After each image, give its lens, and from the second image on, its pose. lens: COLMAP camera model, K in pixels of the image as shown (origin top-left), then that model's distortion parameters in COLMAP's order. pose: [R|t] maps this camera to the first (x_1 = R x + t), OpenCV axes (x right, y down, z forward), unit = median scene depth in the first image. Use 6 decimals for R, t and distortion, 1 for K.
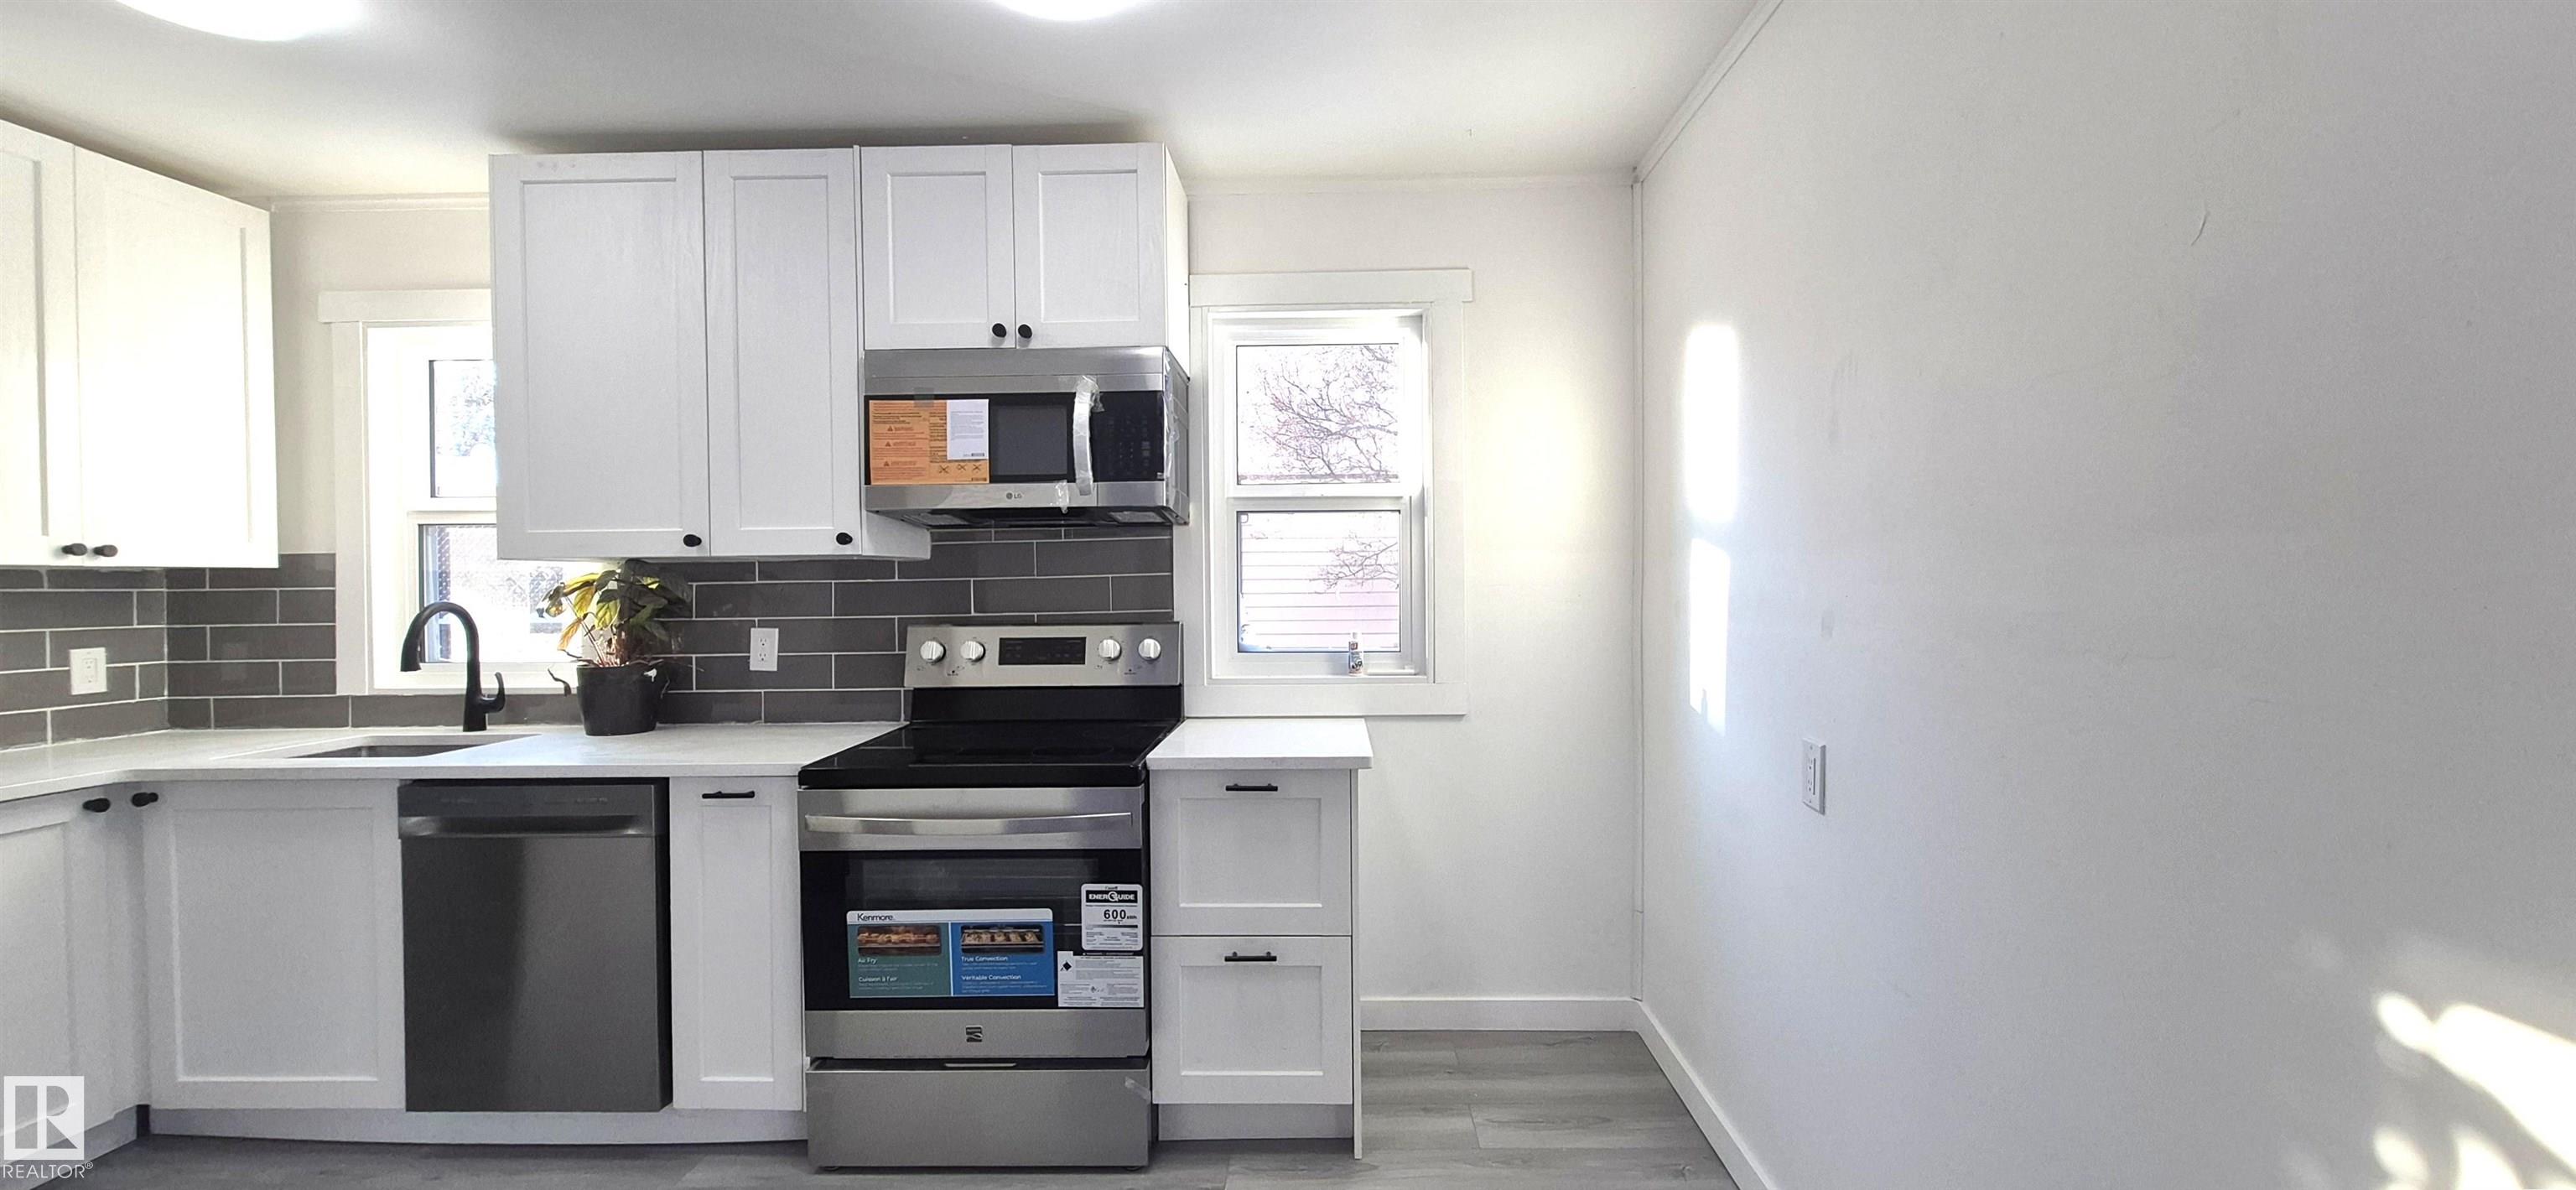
lens RADIAL K [[1018.6, 0, 1311.8], [0, 1018.6, 595.1], [0, 0, 1]] dist [0.005681, -0.000123]
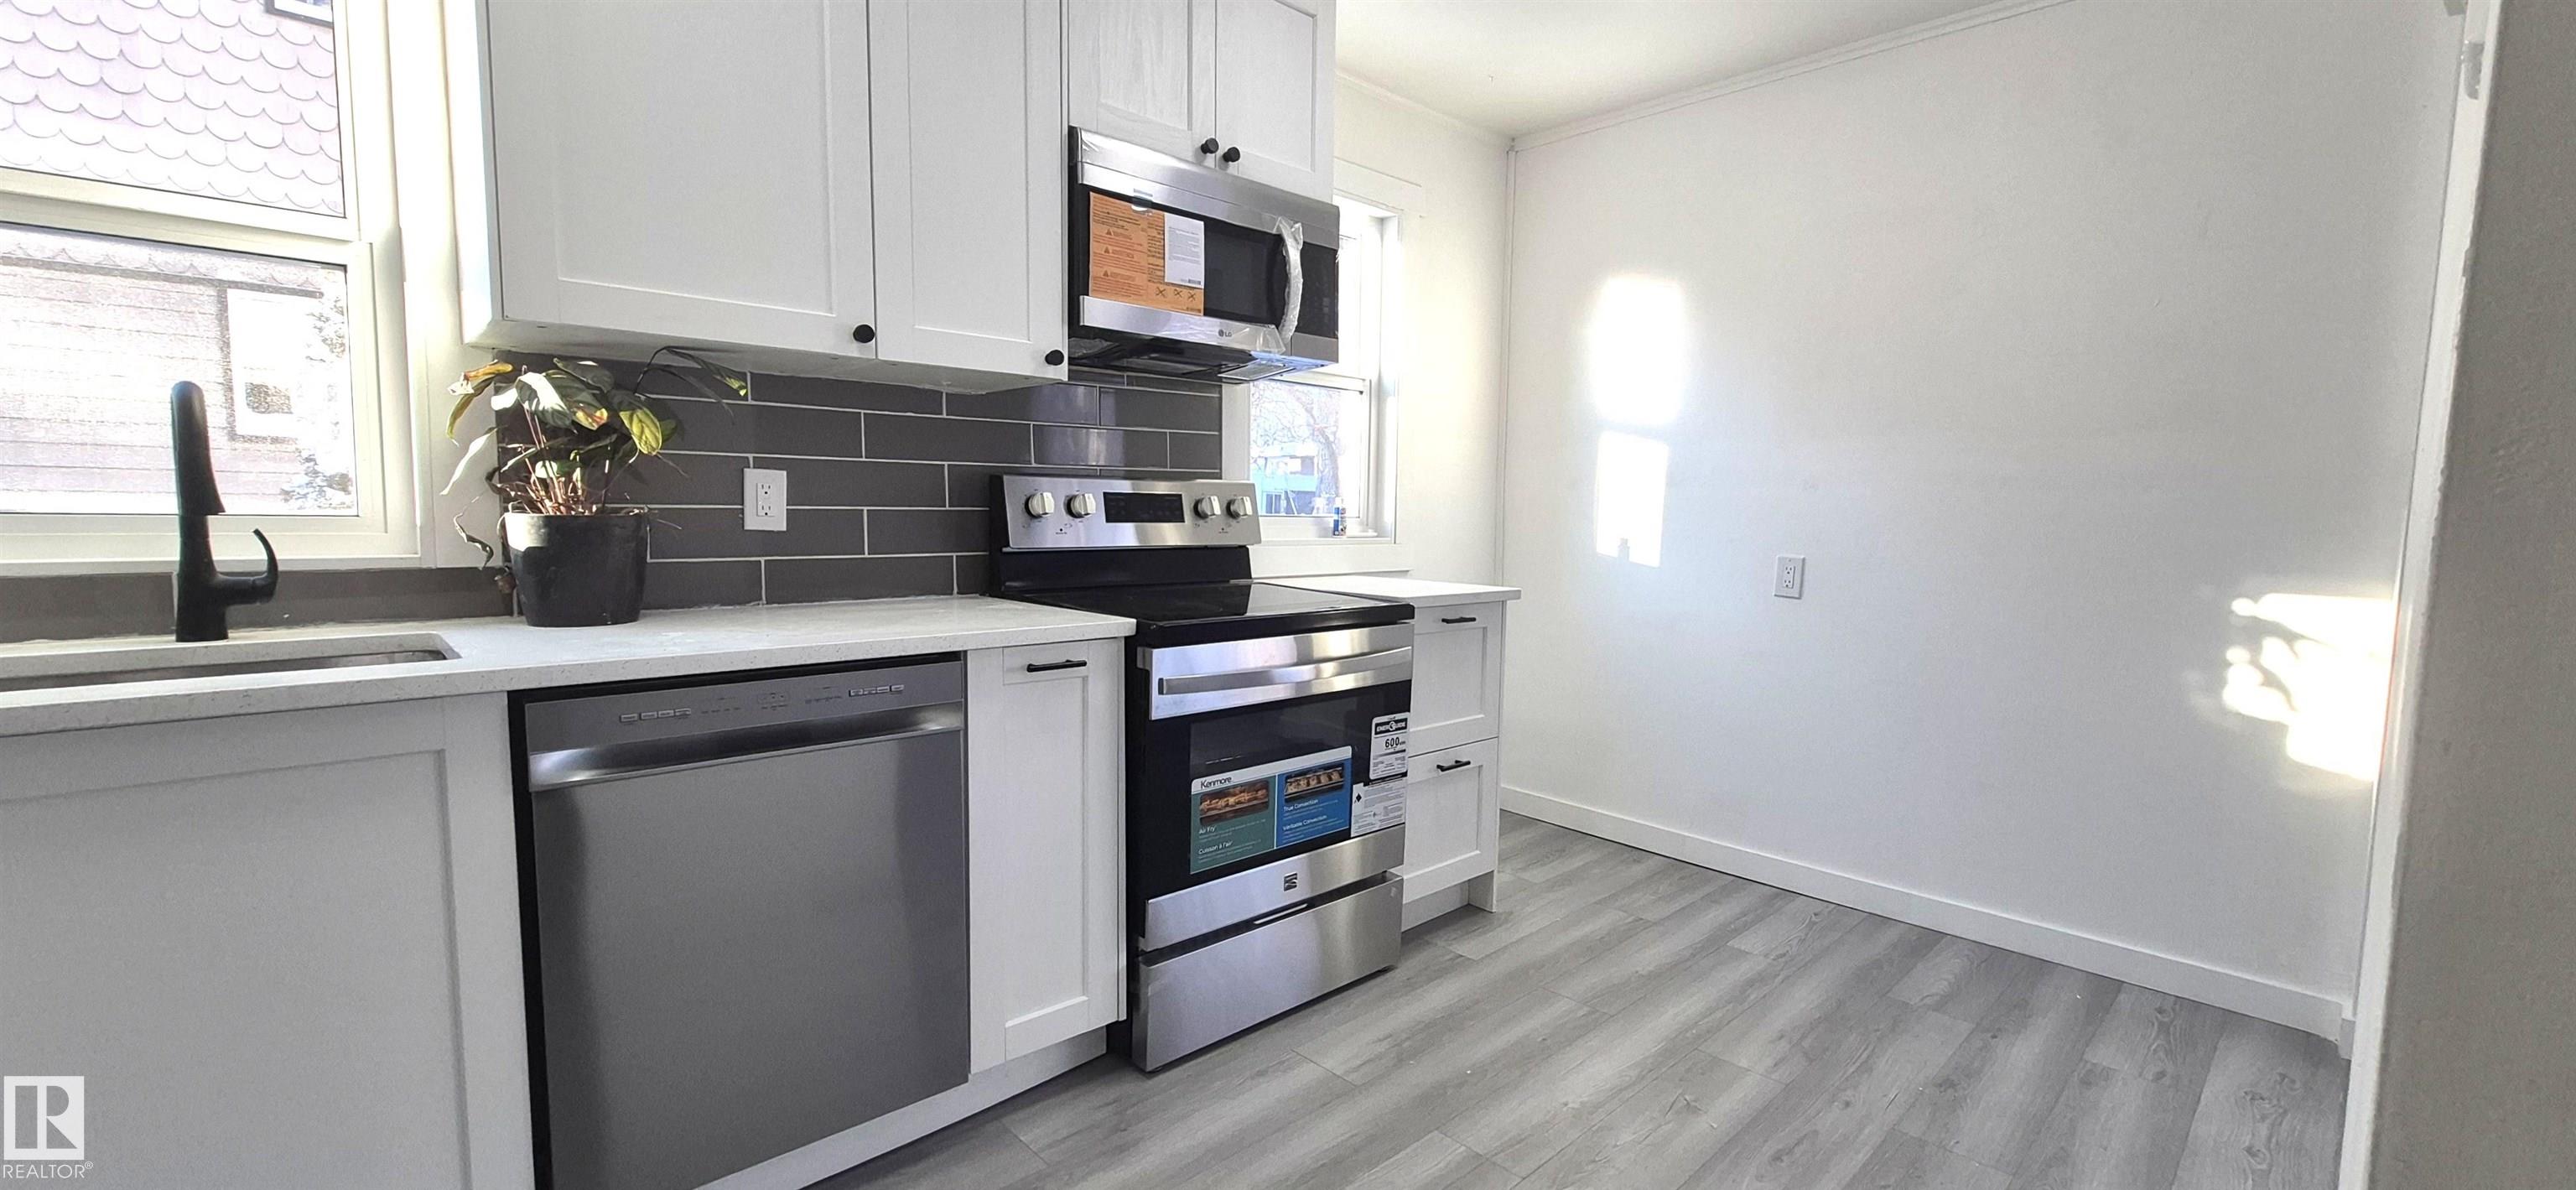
lens RADIAL K [[1044.0, 0, 1297.3], [0, 1044.0, 593.7], [0, 0, 1]] dist [-0.002344, -0.000238]
pose [[0.708774, -0.036522, 0.704490, -0.923290], [-0.016101, 0.997561, 0.067915, 0.073487], [-0.705252, -0.059479, 0.706457, 0.265117]]
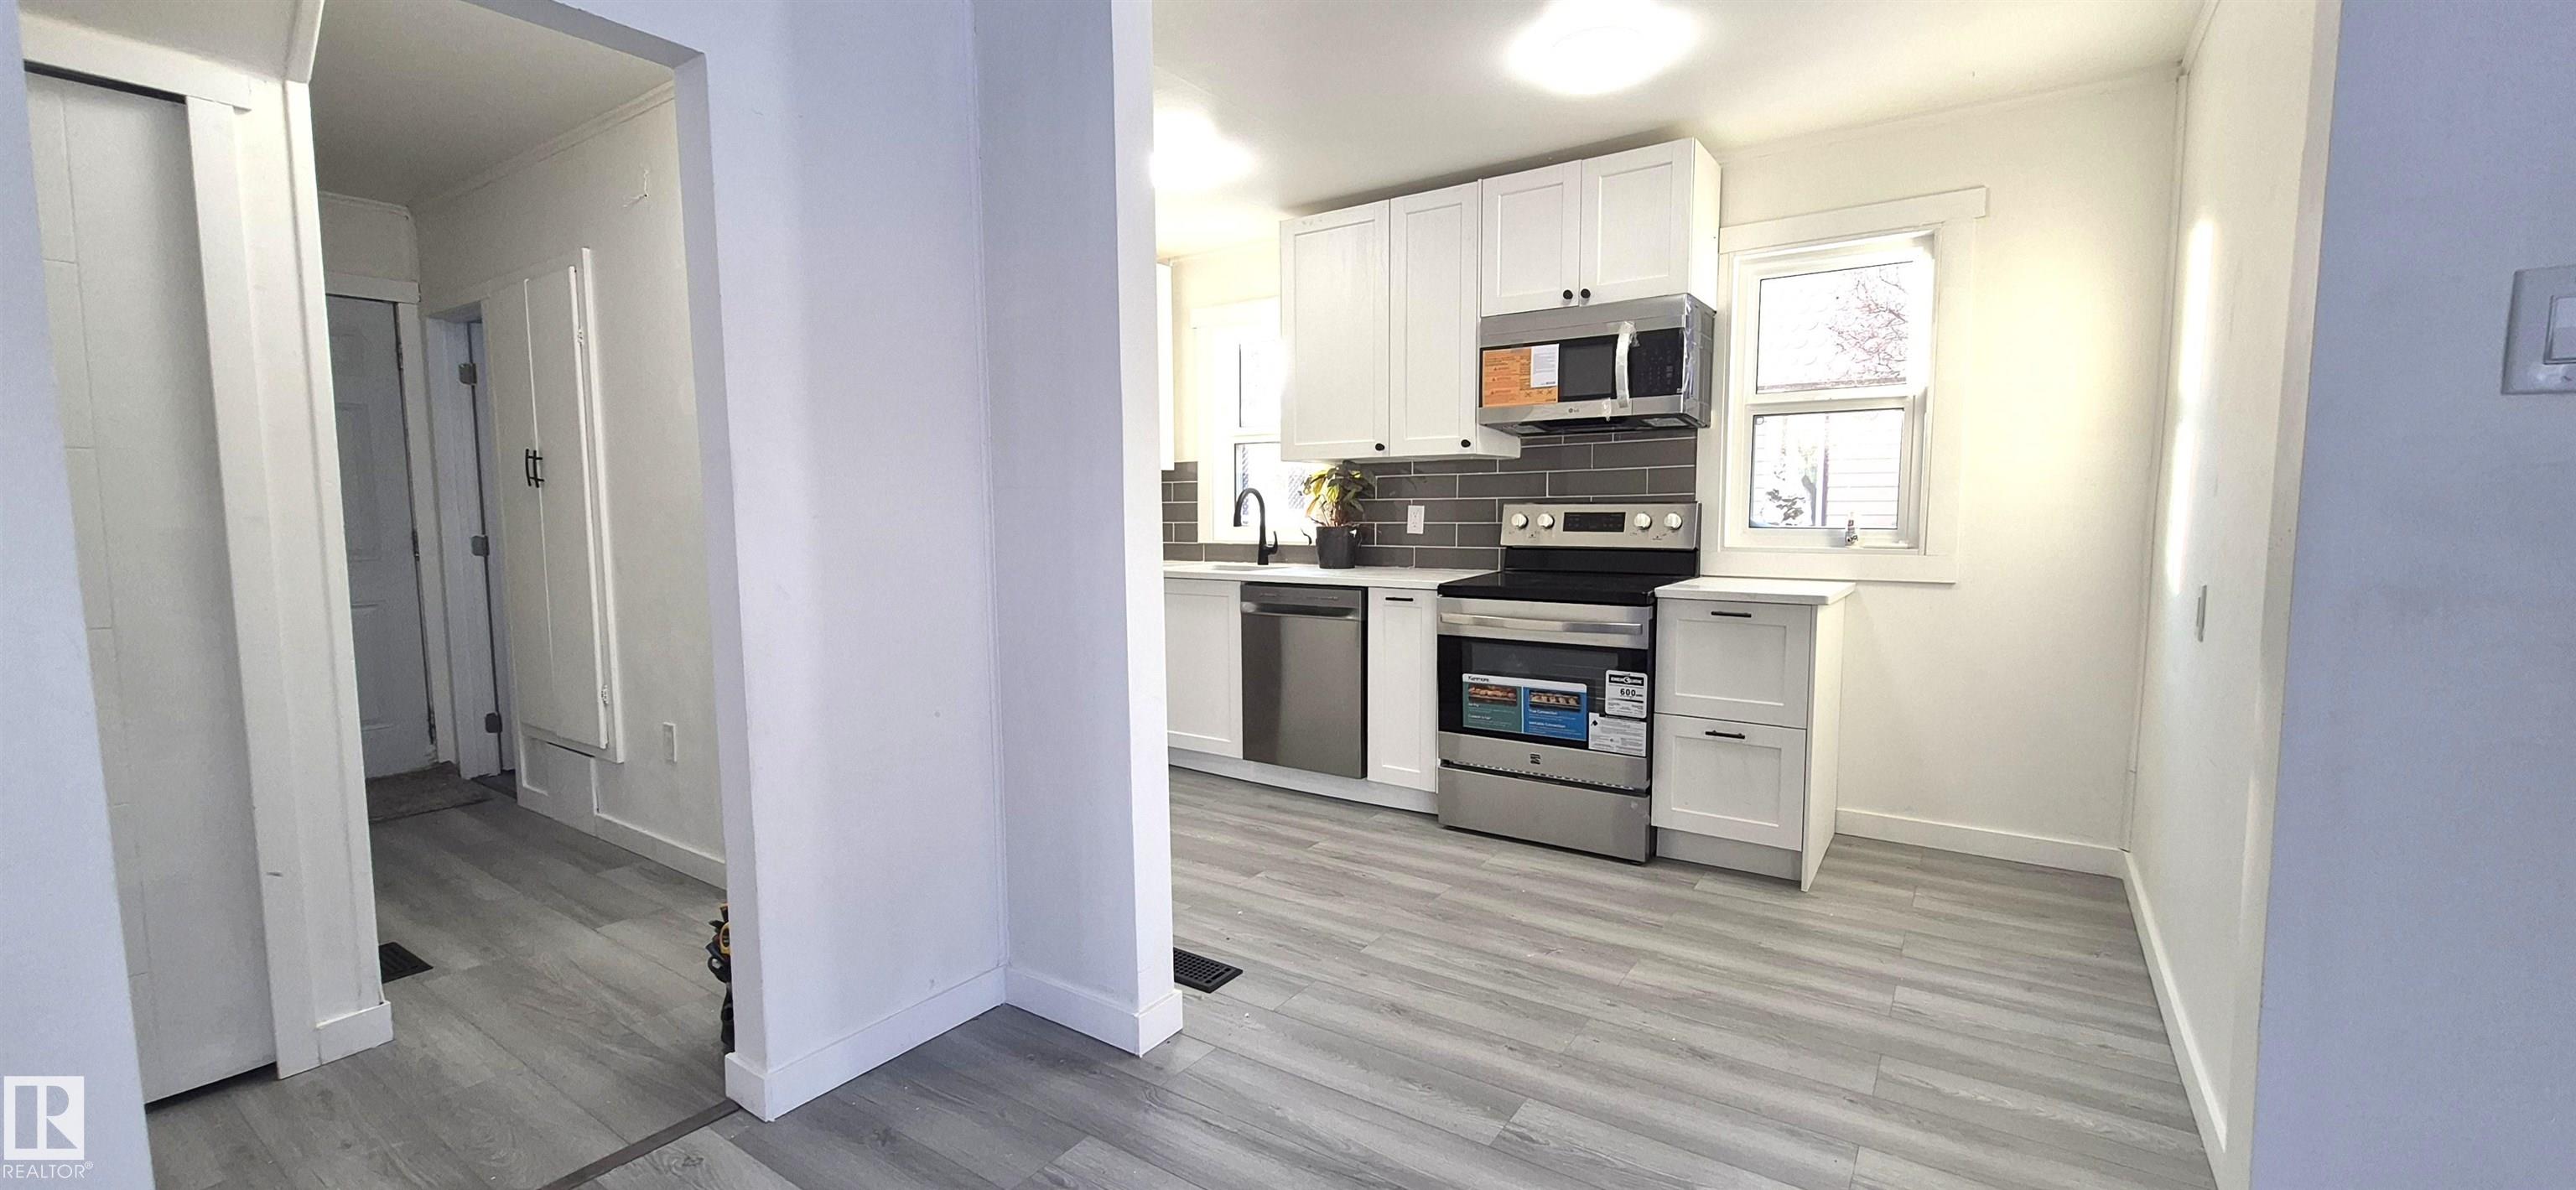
lens RADIAL K [[1018.6, 0, 1311.8], [0, 1018.6, 595.1], [0, 0, 1]] dist [0.005681, -0.000123]
pose [[0.838890, 0.053214, -0.541693, 0.193095], [-0.009663, 0.996509, 0.082929, 0.047653], [0.544215, -0.064334, 0.836475, -0.430262]]
